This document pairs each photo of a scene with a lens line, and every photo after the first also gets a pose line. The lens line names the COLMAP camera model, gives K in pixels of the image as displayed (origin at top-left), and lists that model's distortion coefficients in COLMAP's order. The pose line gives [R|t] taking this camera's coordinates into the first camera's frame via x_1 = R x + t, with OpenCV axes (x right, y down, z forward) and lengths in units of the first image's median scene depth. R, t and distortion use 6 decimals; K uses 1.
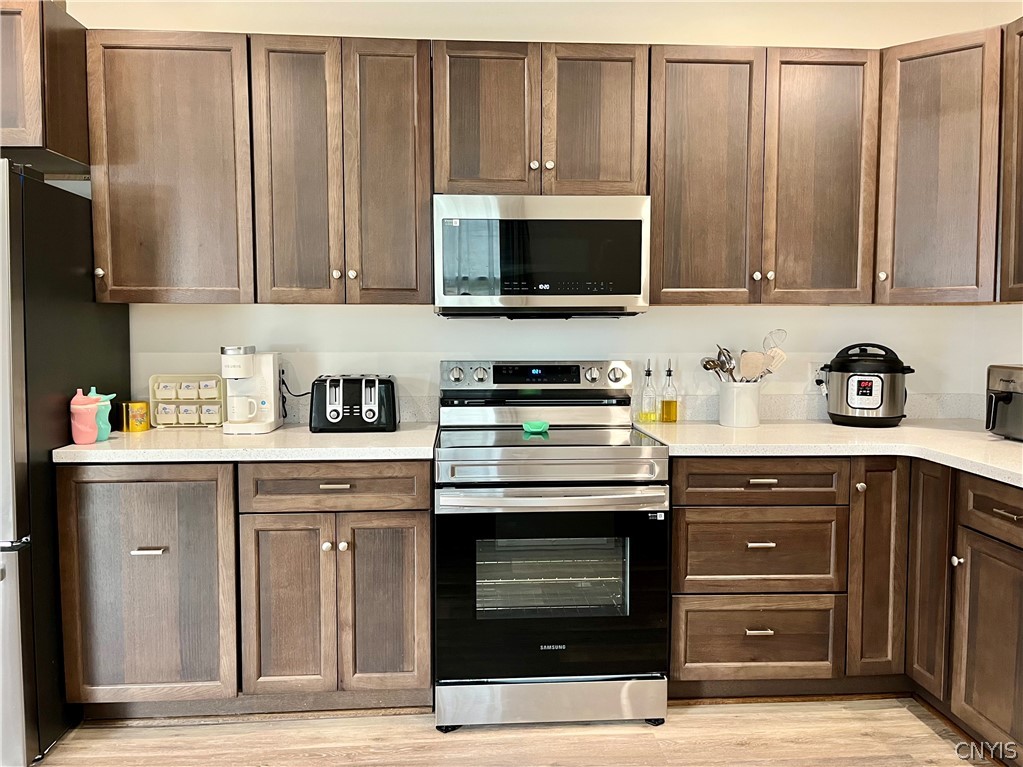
lens RADIAL K [[801.0, 0, 513.2], [0, 801.0, 378.8], [0, 0, 1]] dist [0.061542, -0.080796]
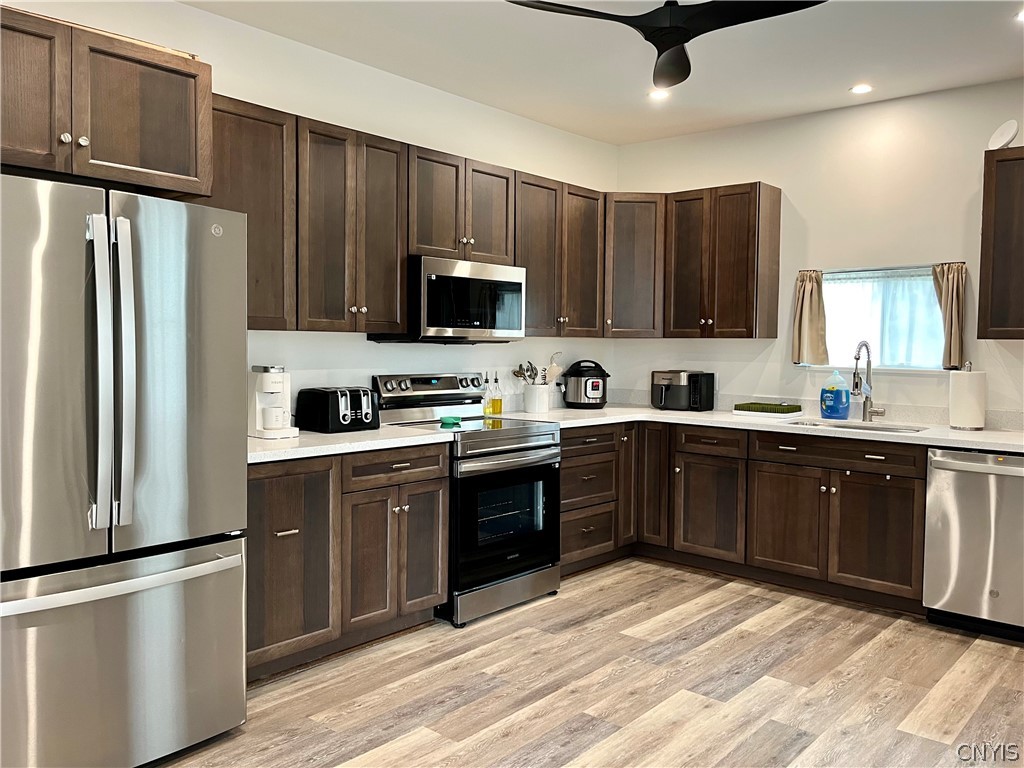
lens RADIAL K [[787.5, 0, 516.4], [0, 787.5, 388.3], [0, 0, 1]] dist [0.071079, -0.092857]
pose [[0.725902, -0.031479, 0.687078, -0.934088], [0.039828, 0.999200, 0.003701, 0.003644], [-0.686644, 0.024678, 0.726575, -0.113280]]
